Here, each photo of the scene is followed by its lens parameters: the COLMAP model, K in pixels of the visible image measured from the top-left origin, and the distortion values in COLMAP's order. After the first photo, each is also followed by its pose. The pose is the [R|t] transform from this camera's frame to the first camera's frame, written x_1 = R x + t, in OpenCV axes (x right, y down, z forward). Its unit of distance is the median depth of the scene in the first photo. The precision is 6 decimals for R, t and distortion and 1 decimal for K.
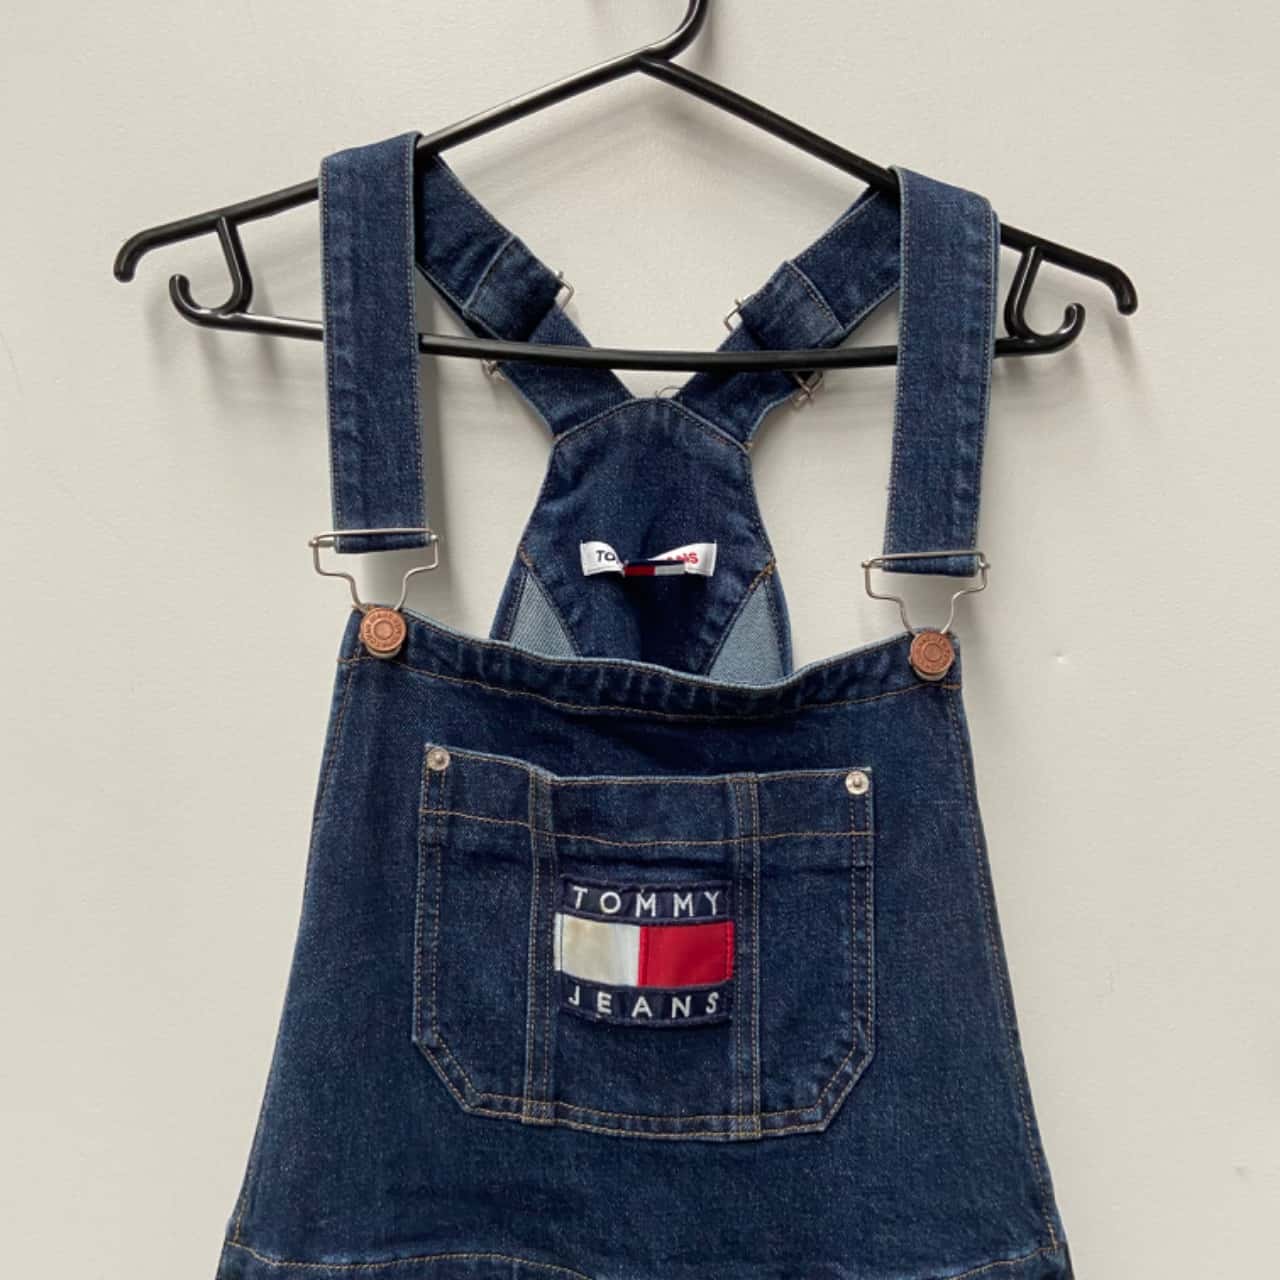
lens RADIAL K [[1238.8, 0, 655.3], [0, 1238.8, 663.9], [0, 0, 1]] dist [0.064766, 0.000000]
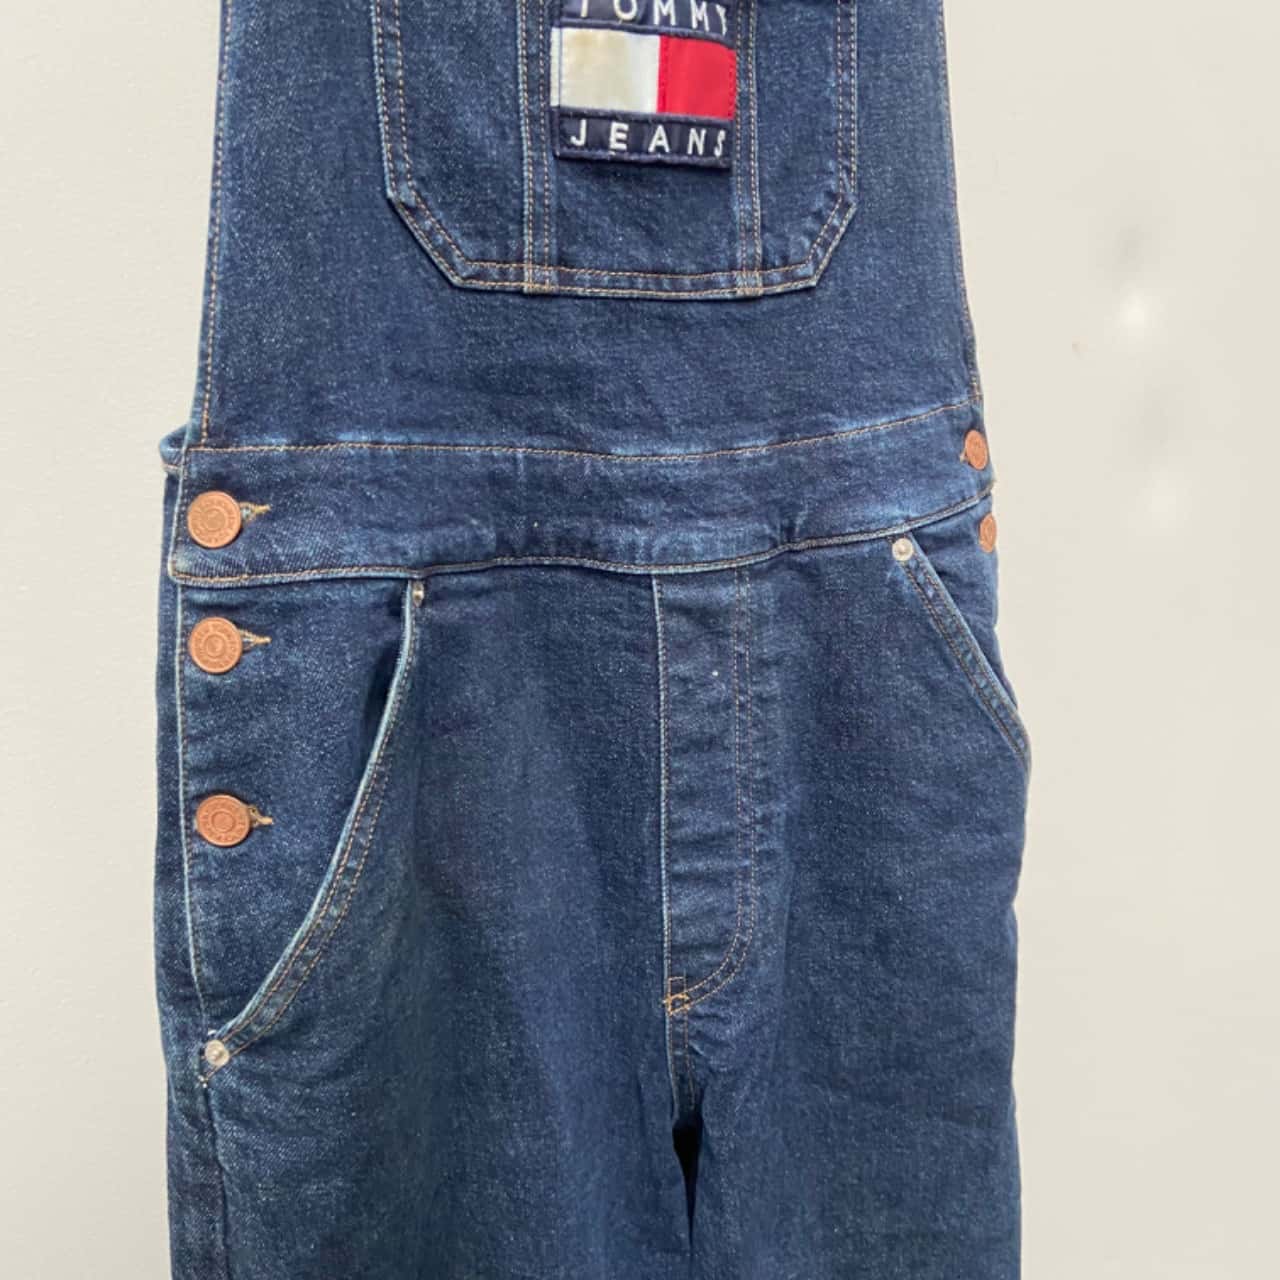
lens RADIAL K [[1238.8, 0, 604.1], [0, 1238.8, 612.5], [0, 0, 1]] dist [0.064766, 0.000000]
pose [[0.900584, -0.134267, 0.413426, -0.448302], [0.025909, 0.965989, 0.257282, 0.362075], [-0.433910, -0.220993, 0.873433, 0.162808]]
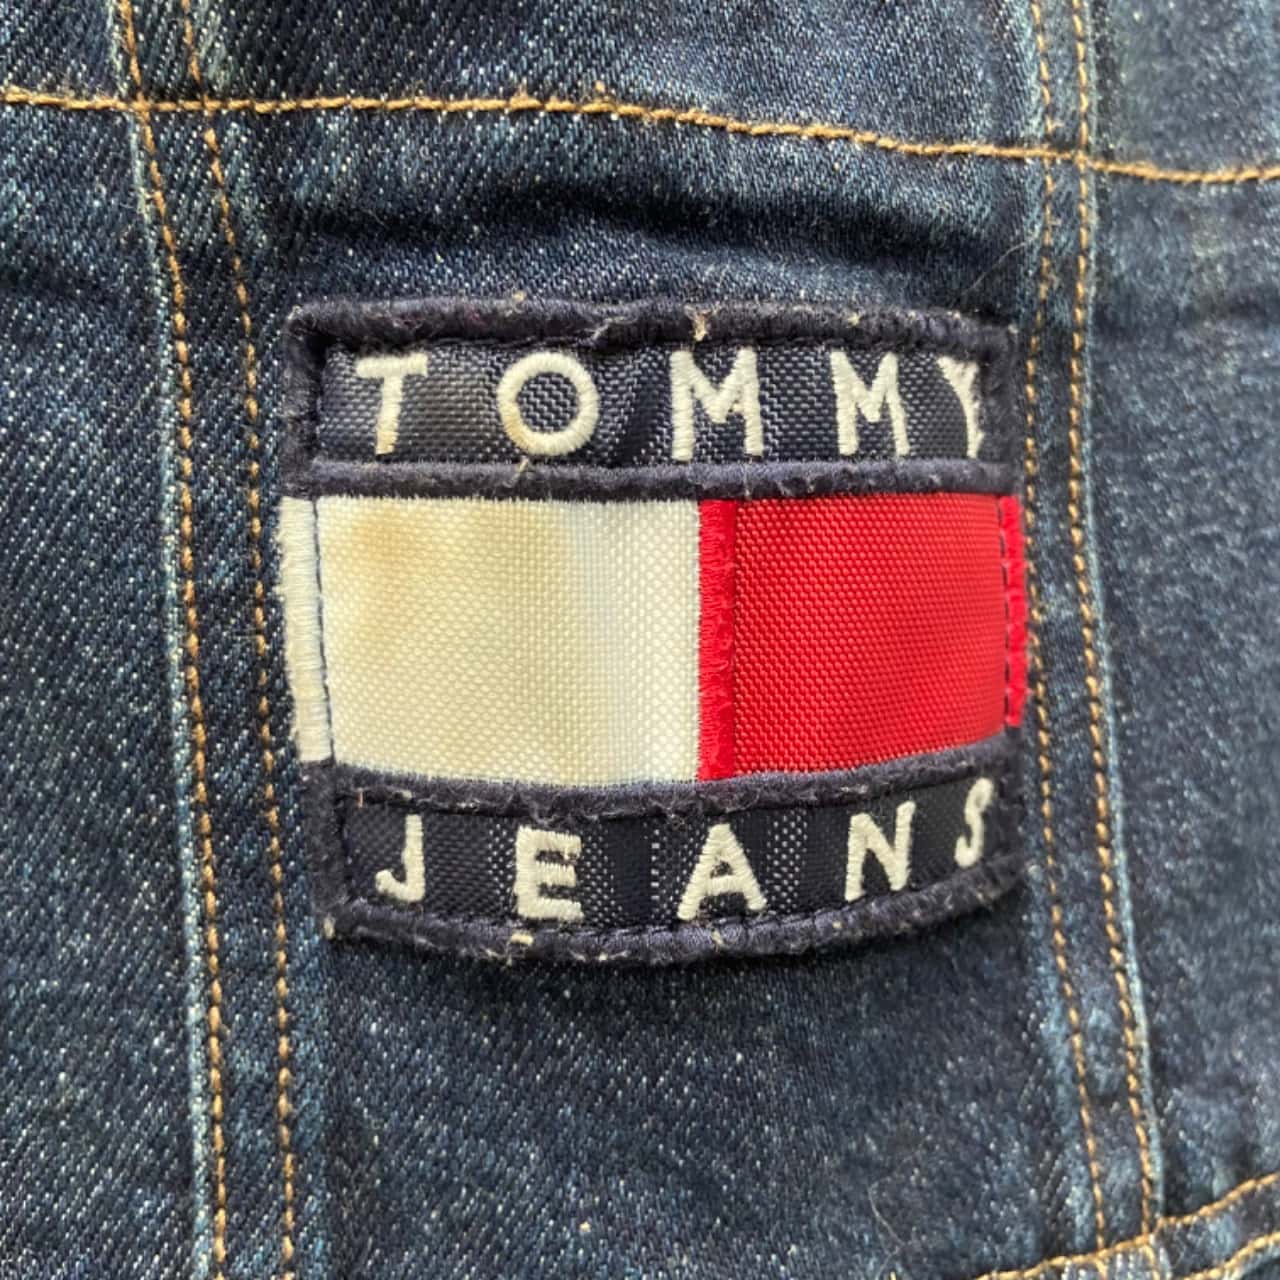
lens RADIAL K [[1121.5, 0, 593.3], [0, 1121.5, 626.5], [0, 0, 1]] dist [0.042571, 0.005031]
pose [[0.977020, -0.075542, 0.199310, -0.067616], [0.064627, 0.996060, 0.060719, 0.213572], [-0.203112, -0.046443, 0.978053, 0.792859]]
